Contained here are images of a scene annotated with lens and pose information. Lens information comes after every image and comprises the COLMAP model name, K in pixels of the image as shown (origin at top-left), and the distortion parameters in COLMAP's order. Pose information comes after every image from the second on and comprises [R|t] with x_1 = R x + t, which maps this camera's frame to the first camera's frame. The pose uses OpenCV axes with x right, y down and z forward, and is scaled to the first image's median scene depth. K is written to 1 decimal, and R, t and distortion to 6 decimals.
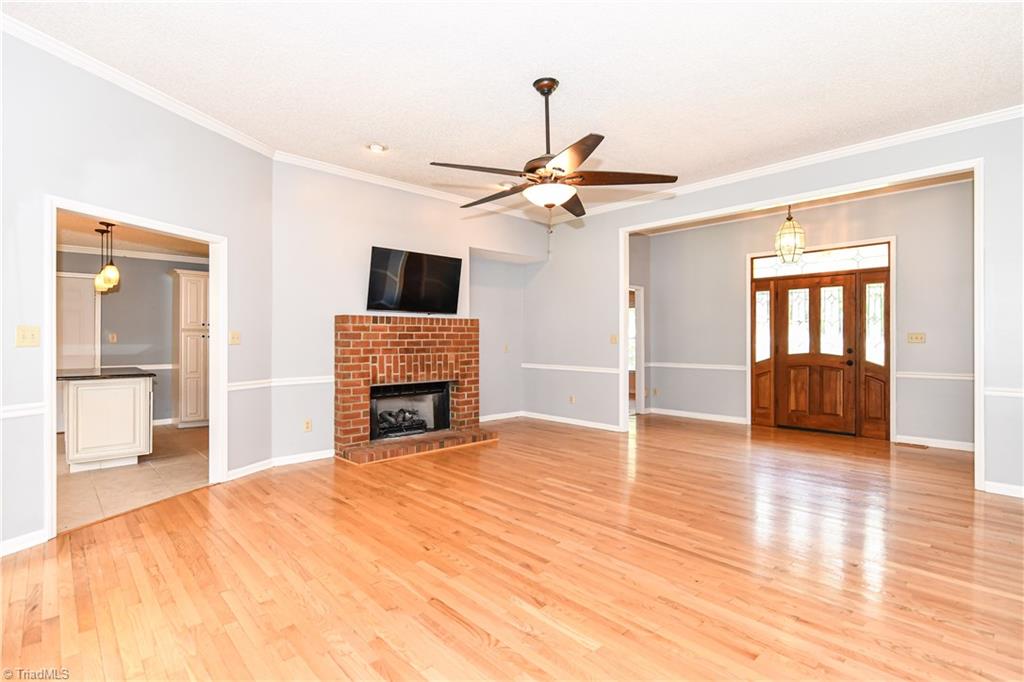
lens RADIAL K [[499.3, 0, 507.8], [0, 499.3, 337.0], [0, 0, 1]] dist [-0.001929, -0.003159]
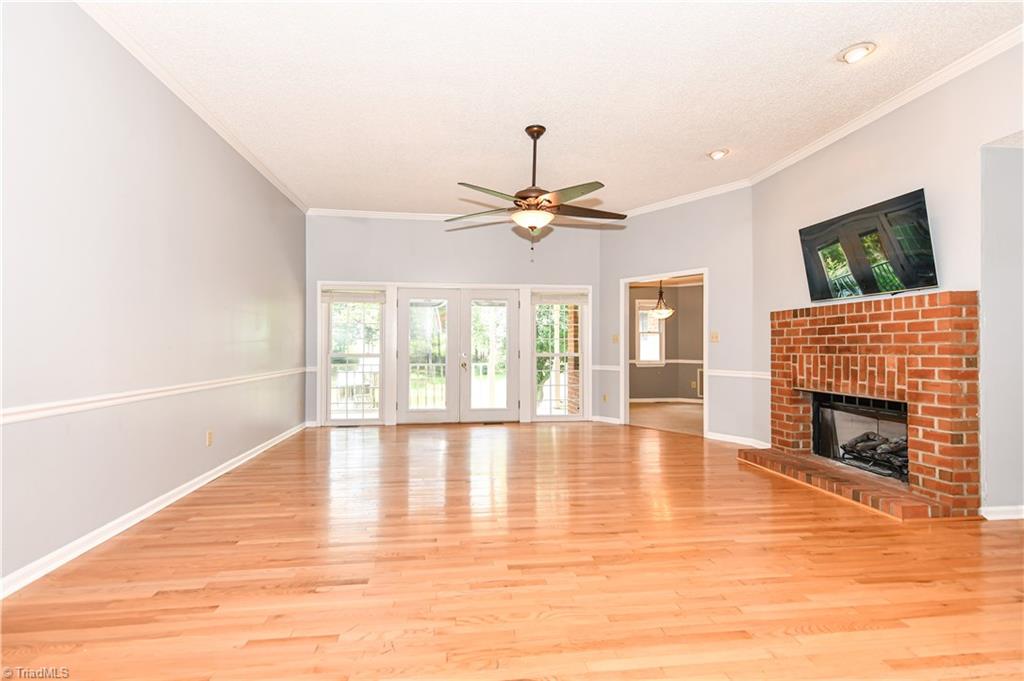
lens RADIAL K [[499.3, 0, 509.8], [0, 499.3, 344.6], [0, 0, 1]] dist [-0.001929, -0.003159]
pose [[-0.583400, -0.005760, -0.812164, 0.686946], [0.001306, 0.999967, -0.008030, 0.024868], [0.812184, -0.005745, -0.583374, 1.031261]]
